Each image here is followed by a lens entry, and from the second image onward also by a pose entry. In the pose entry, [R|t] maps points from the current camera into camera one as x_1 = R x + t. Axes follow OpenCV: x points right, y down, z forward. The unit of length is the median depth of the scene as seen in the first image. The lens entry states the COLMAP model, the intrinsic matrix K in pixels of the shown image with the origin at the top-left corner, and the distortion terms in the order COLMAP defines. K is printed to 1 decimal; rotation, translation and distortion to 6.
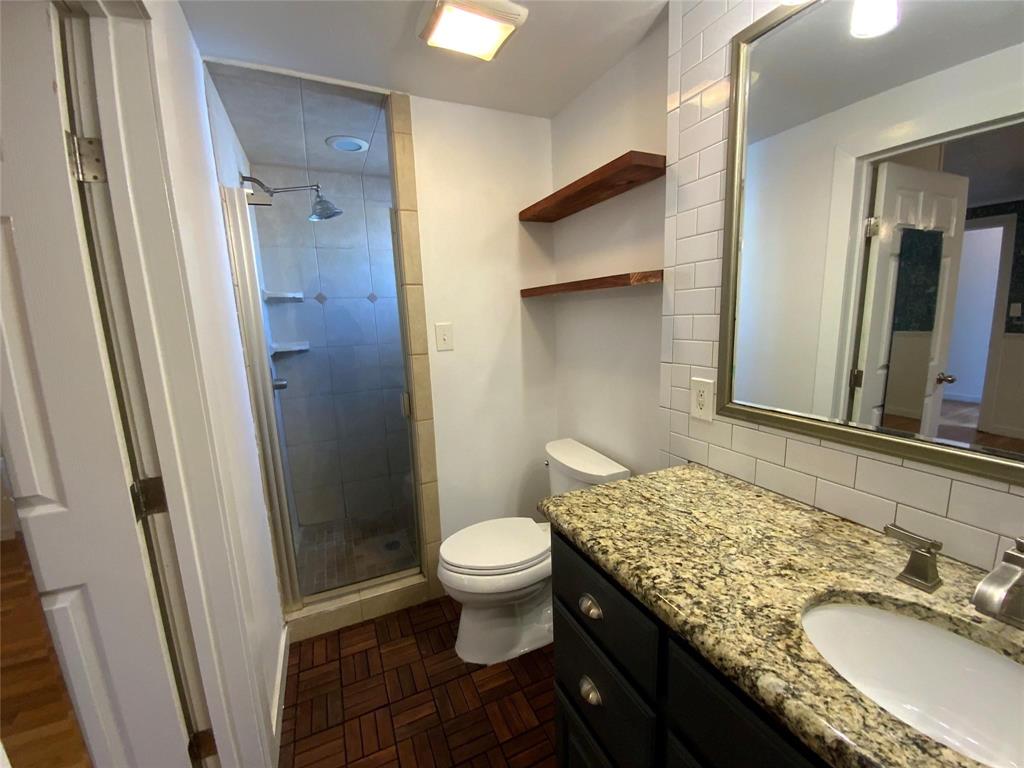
lens RADIAL K [[417.5, 0, 512.0], [0, 417.5, 384.0], [0, 0, 1]] dist [-0.001829, -0.000221]
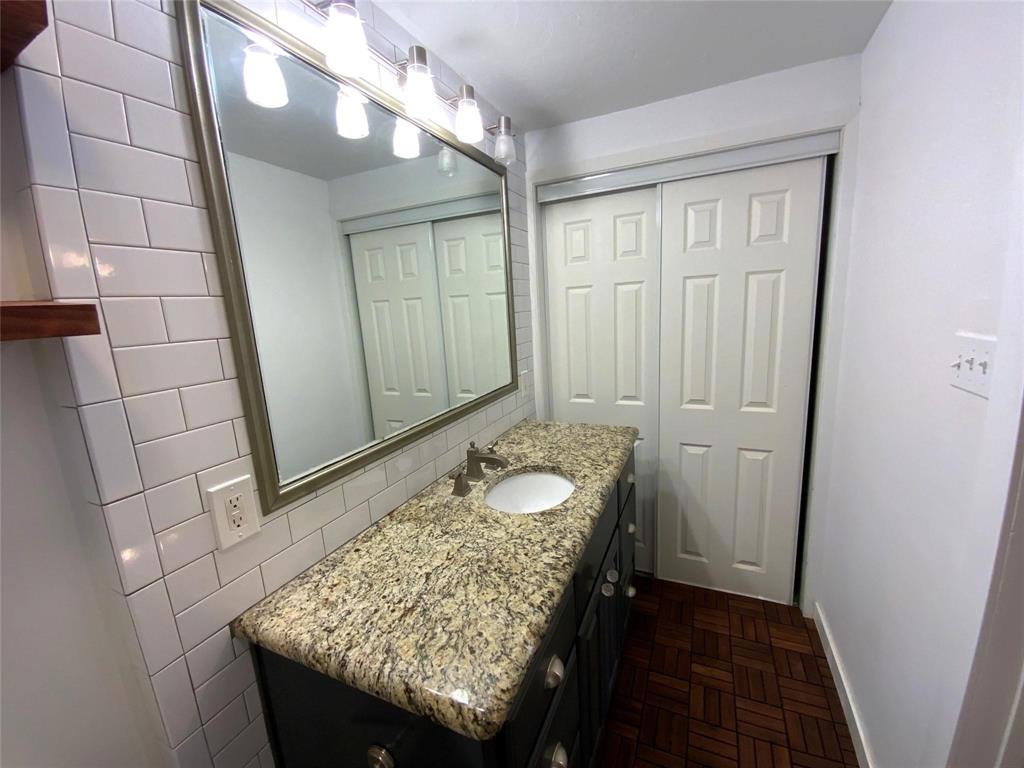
lens RADIAL K [[417.5, 0, 512.0], [0, 417.5, 384.0], [0, 0, 1]] dist [-0.001829, -0.000221]
pose [[-0.653167, -0.062212, 0.754654, -0.374752], [0.208589, 0.943277, 0.258299, -0.292776], [-0.727918, 0.326125, -0.603141, 1.327923]]
